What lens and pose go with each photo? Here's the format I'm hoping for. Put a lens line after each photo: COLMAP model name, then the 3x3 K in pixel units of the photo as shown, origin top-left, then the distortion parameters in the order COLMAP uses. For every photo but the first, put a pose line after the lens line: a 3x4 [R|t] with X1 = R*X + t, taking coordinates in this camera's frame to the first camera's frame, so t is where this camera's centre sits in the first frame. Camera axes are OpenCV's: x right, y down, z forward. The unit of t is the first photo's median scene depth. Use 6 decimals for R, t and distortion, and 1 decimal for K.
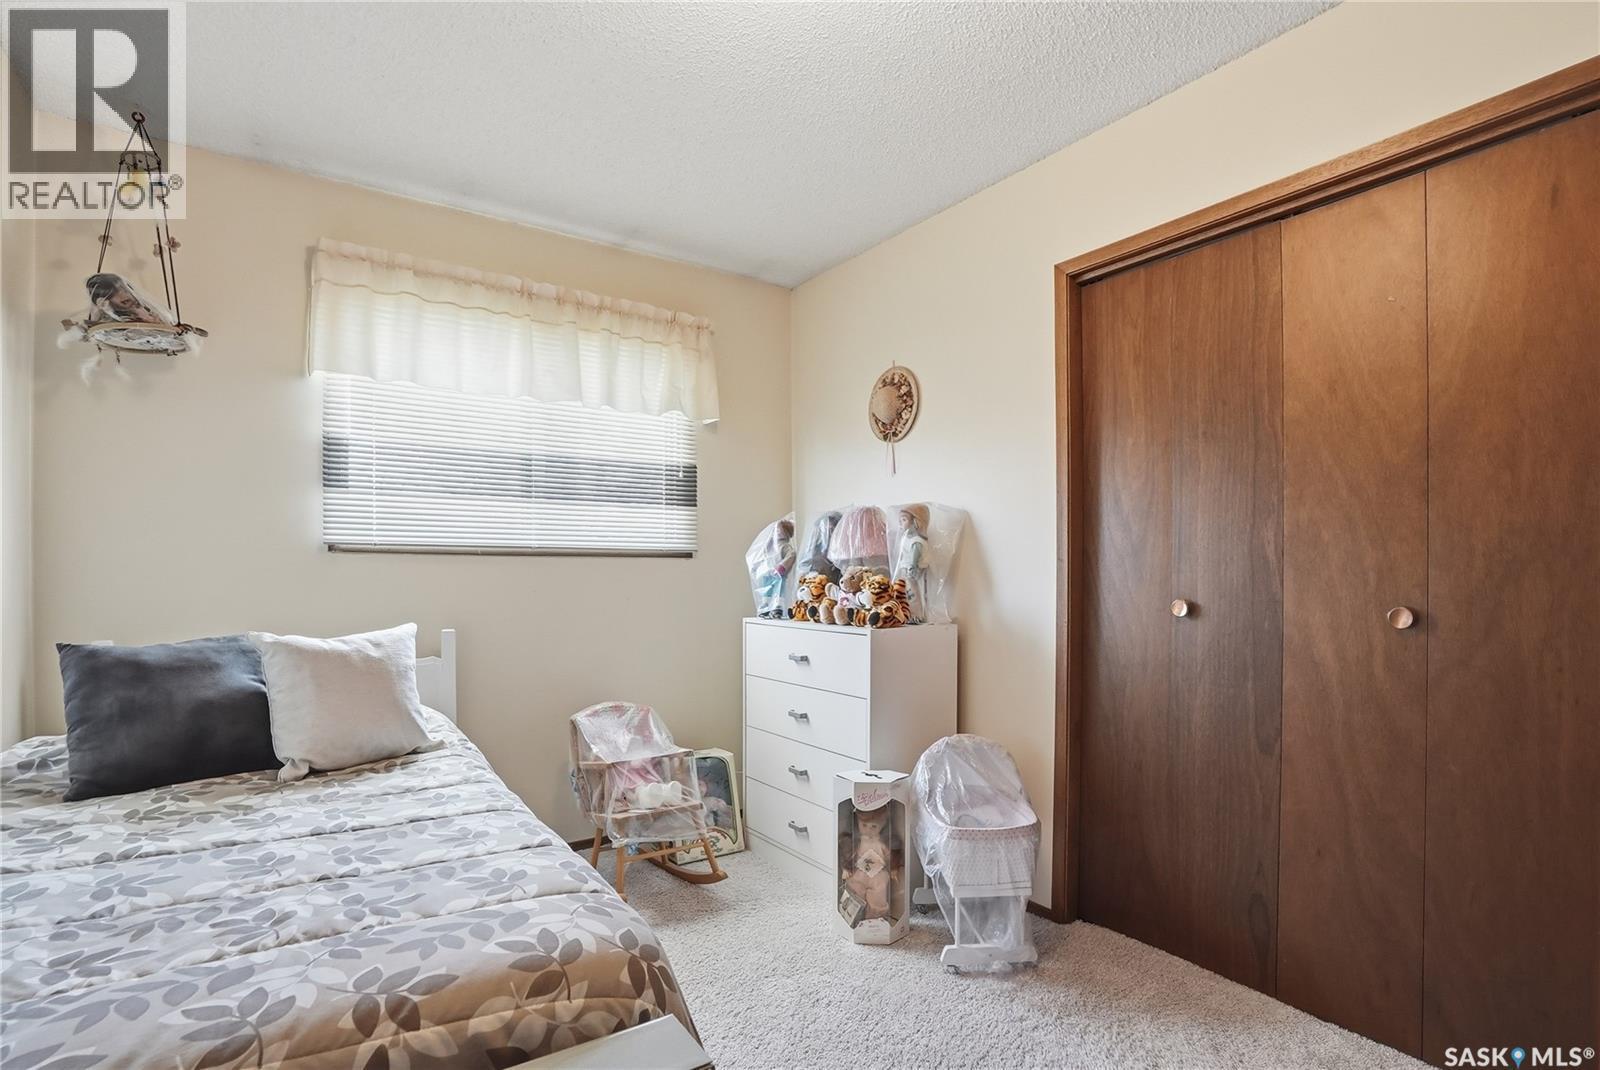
lens RADIAL K [[793.7, 0, 797.3], [0, 793.7, 583.2], [0, 0, 1]] dist [-0.042611, 0.000114]
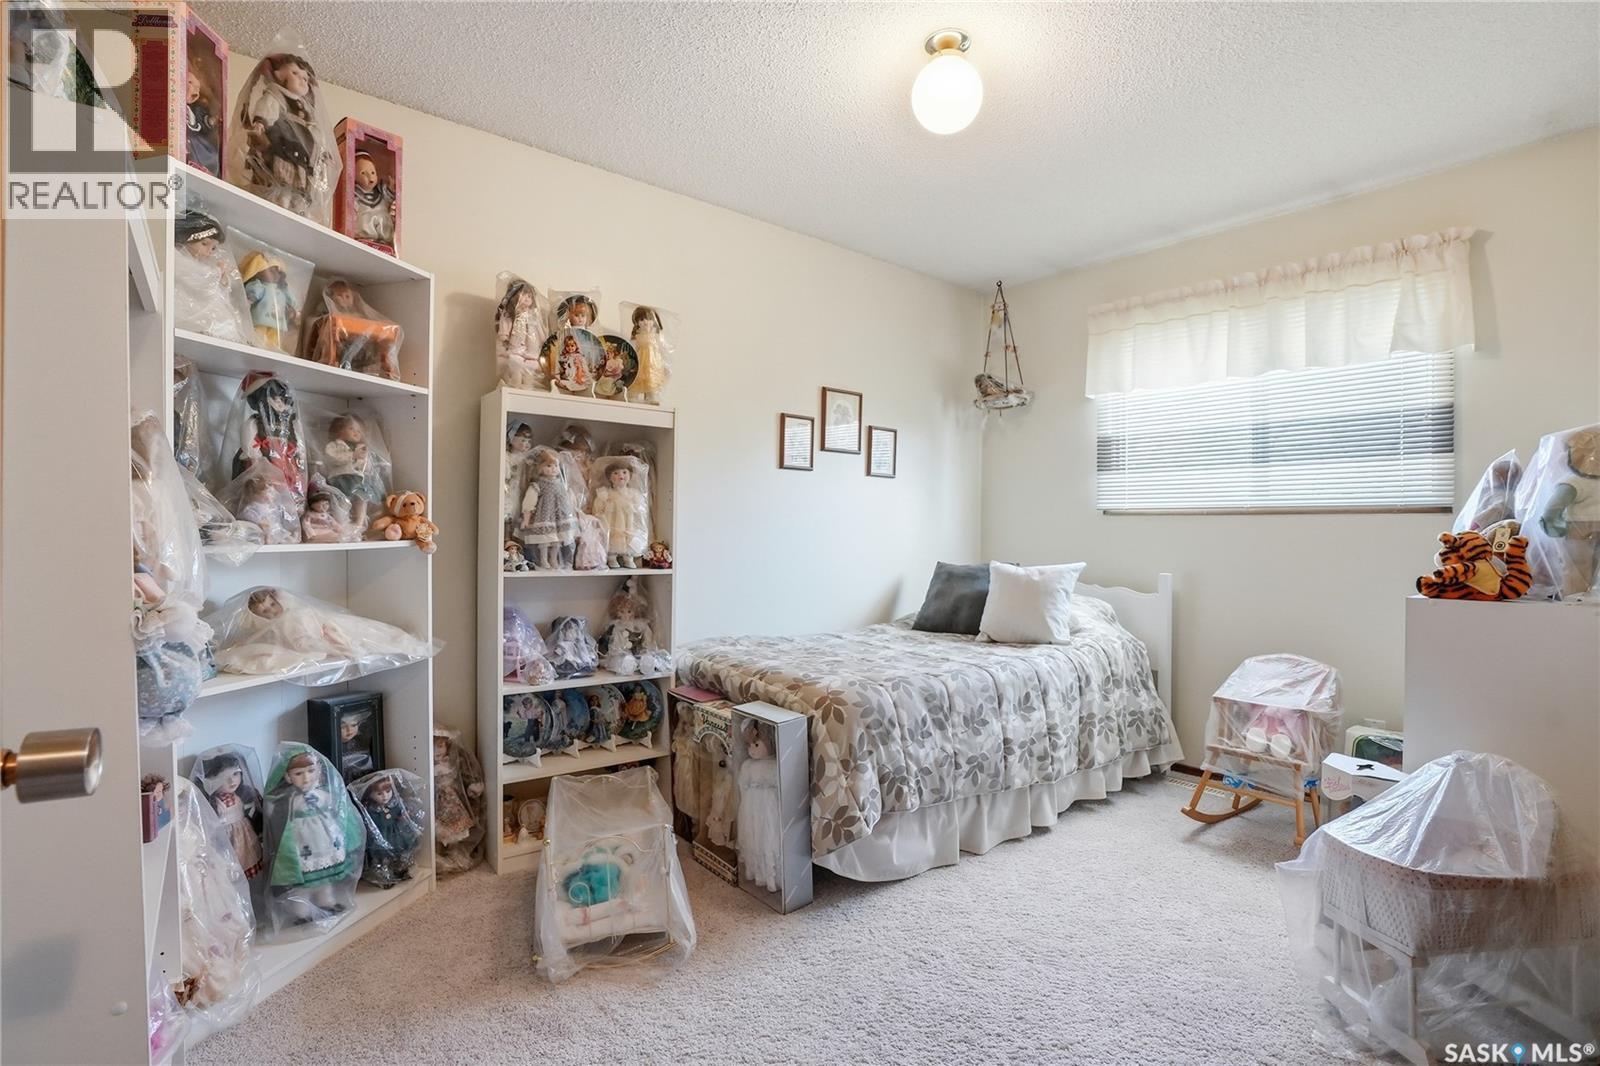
lens RADIAL K [[765.7, 0, 796.1], [0, 765.7, 553.0], [0, 0, 1]] dist [-0.052600, -0.000049]
pose [[0.060421, 0.028625, -0.997762, 0.738484], [-0.018873, 0.999443, 0.027531, 0.002929], [0.997995, 0.017167, 0.060928, 0.307380]]
